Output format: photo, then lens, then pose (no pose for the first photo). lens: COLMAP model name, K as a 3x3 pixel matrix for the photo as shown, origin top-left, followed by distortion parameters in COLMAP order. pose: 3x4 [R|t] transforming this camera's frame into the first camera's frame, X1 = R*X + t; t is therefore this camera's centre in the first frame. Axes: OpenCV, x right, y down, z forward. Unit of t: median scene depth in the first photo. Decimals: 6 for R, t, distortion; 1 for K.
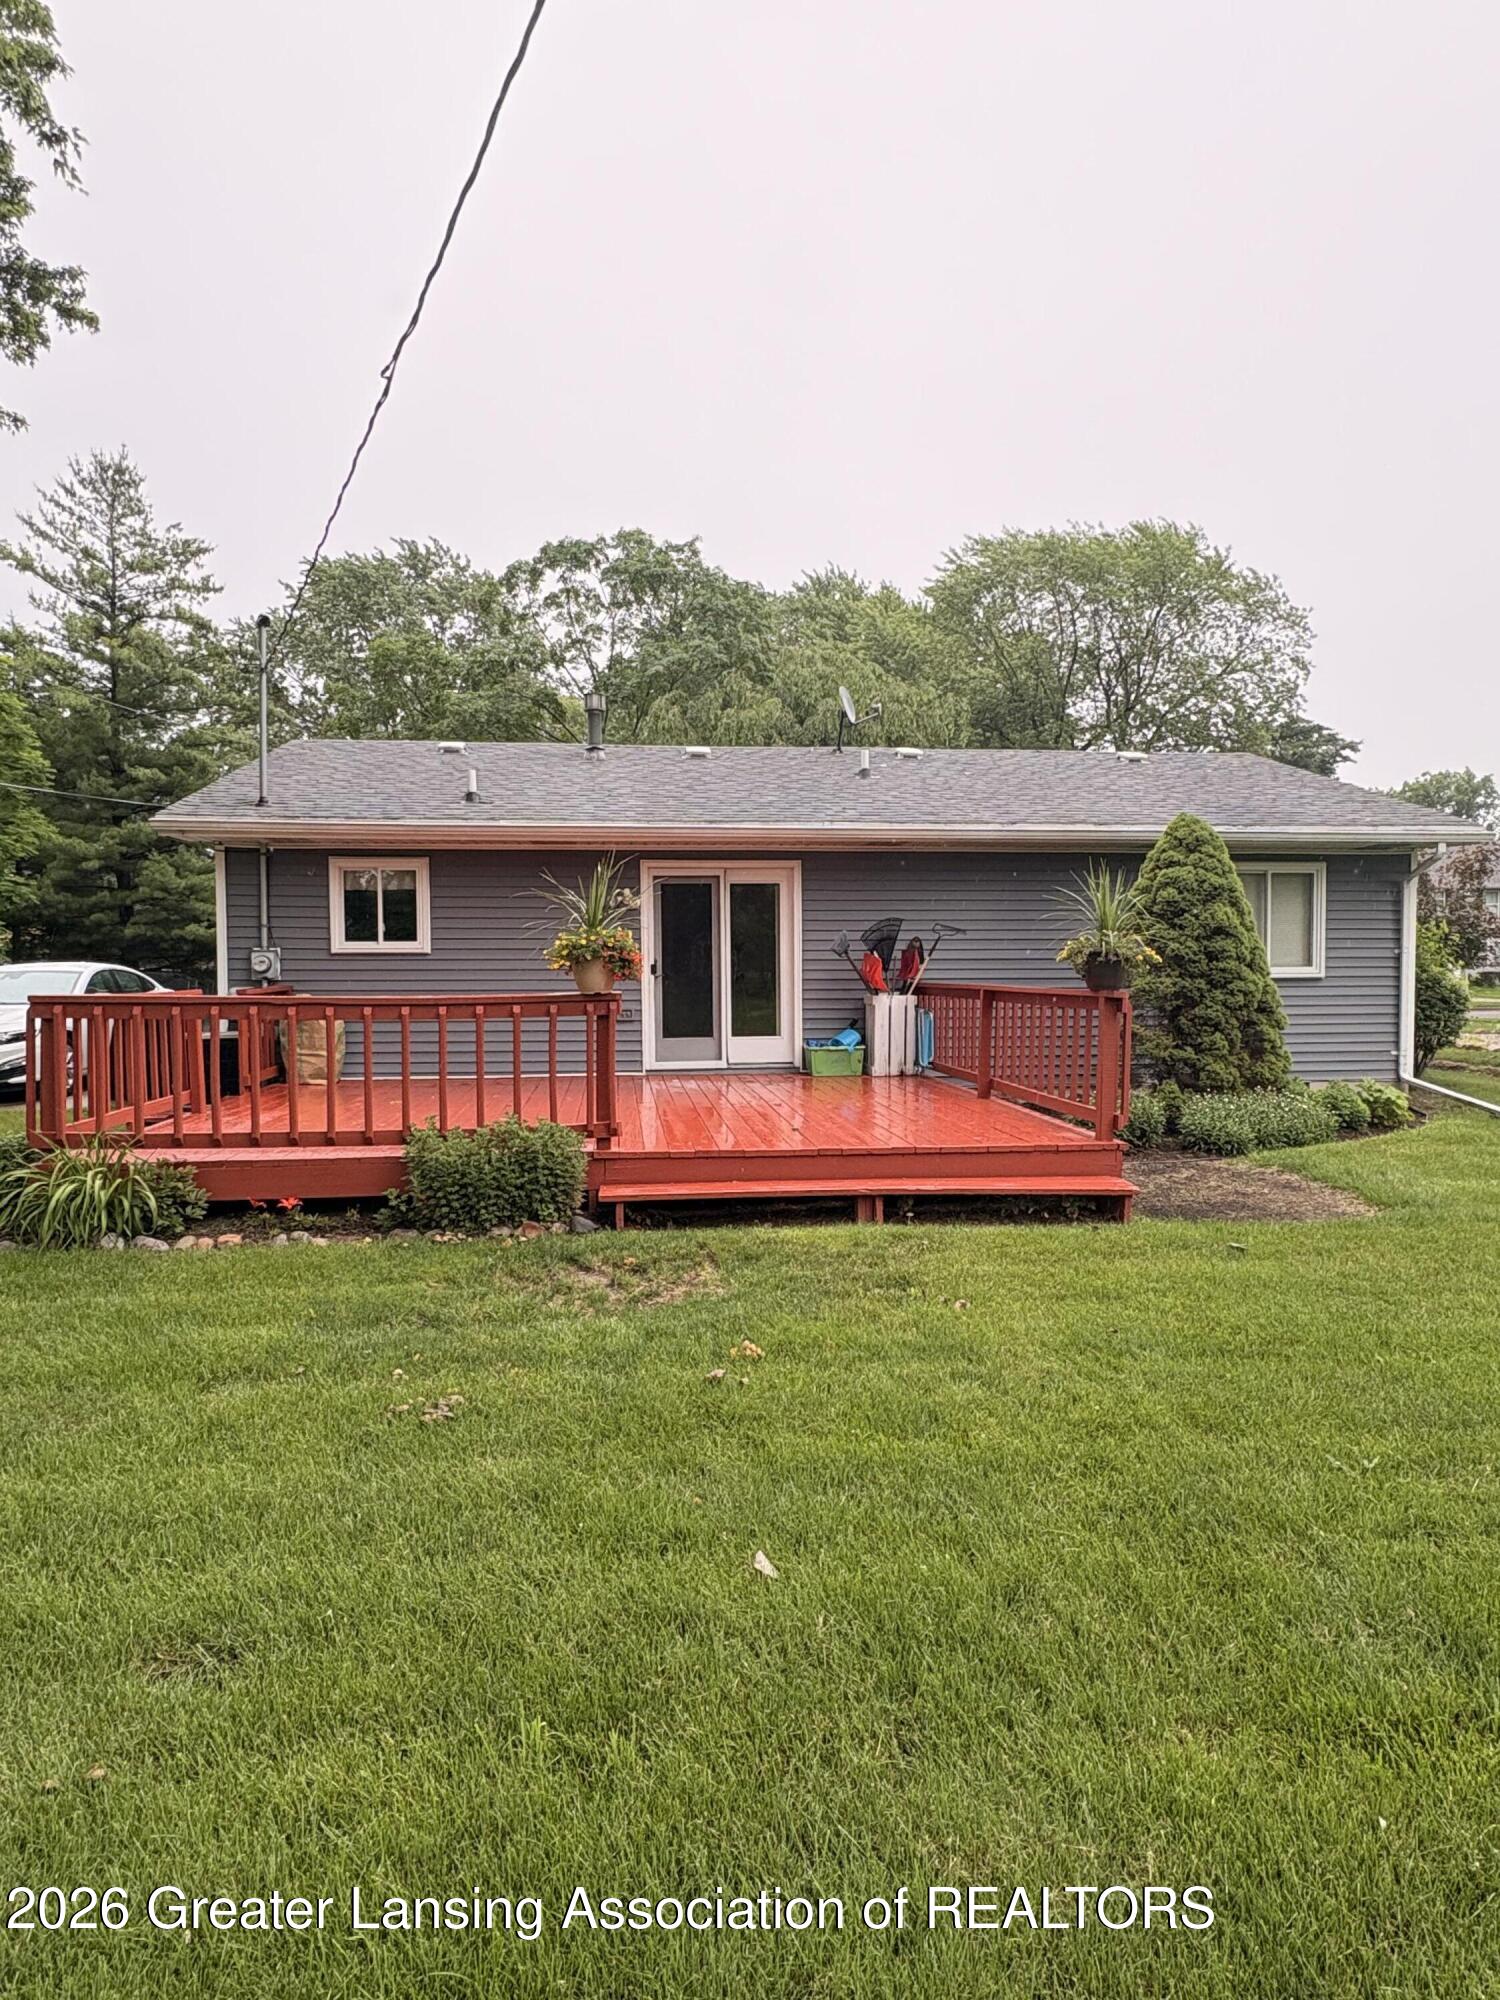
lens RADIAL K [[1163.8, 0, 749.2], [0, 1163.8, 1000.3], [0, 0, 1]] dist [0.001362, 0.000028]
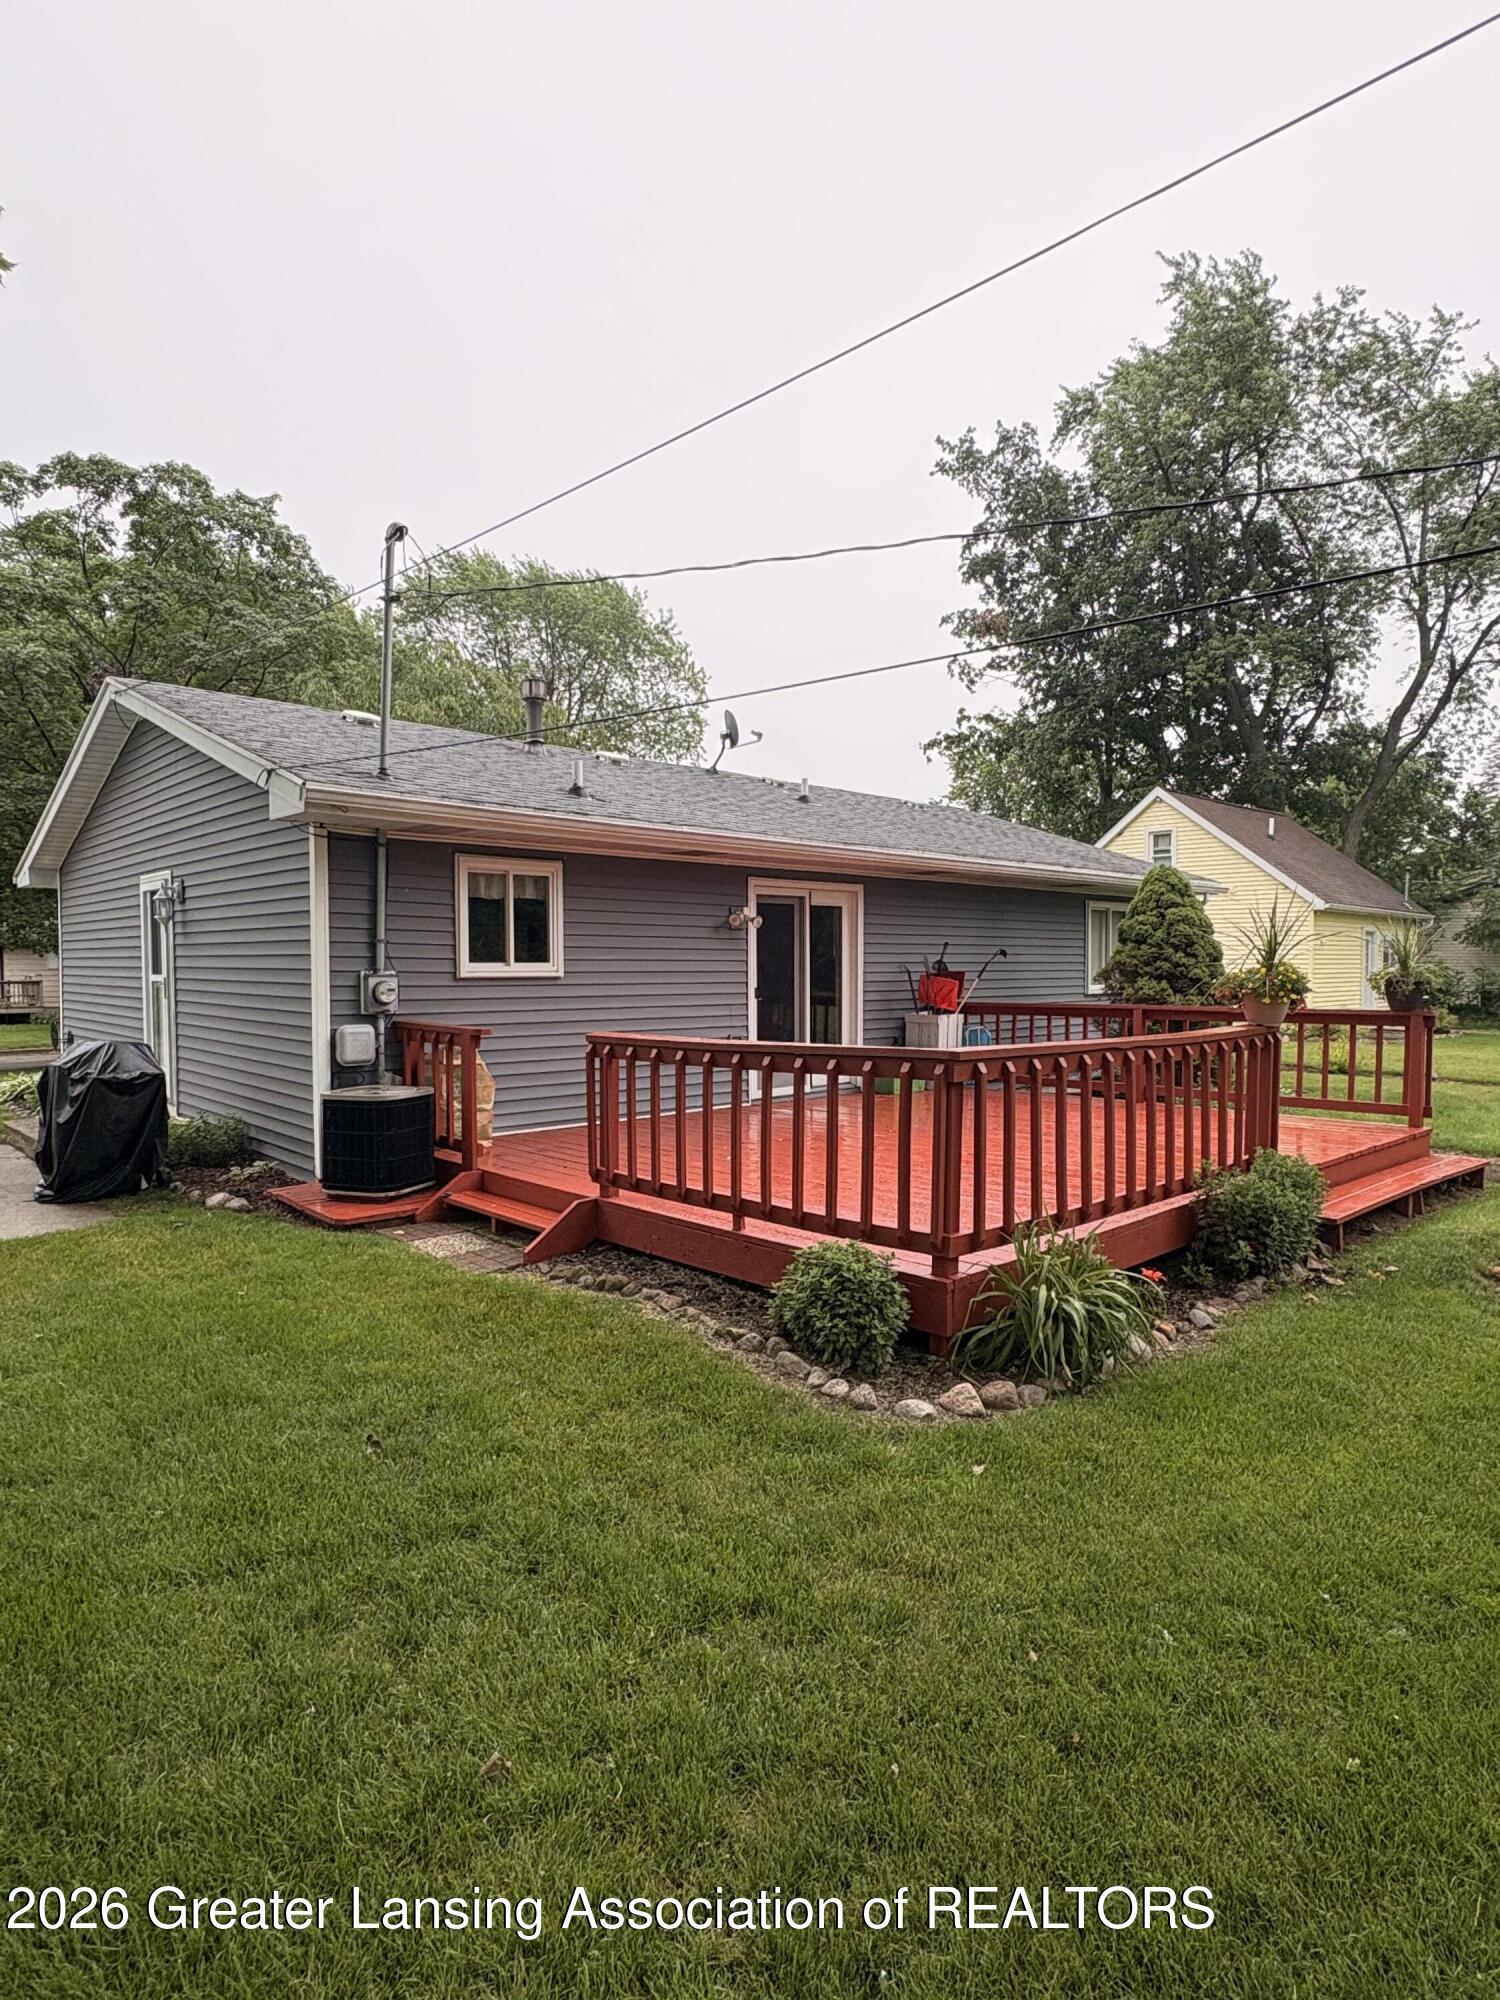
lens RADIAL K [[1115.5, 0, 749.3], [0, 1115.5, 1001.0], [0, 0, 1]] dist [-0.001964, 0.000495]
pose [[0.808606, -0.015608, 0.588143, -0.634585], [0.019790, 0.999804, -0.000675, -0.020215], [-0.588017, 0.012185, 0.808757, 0.280042]]
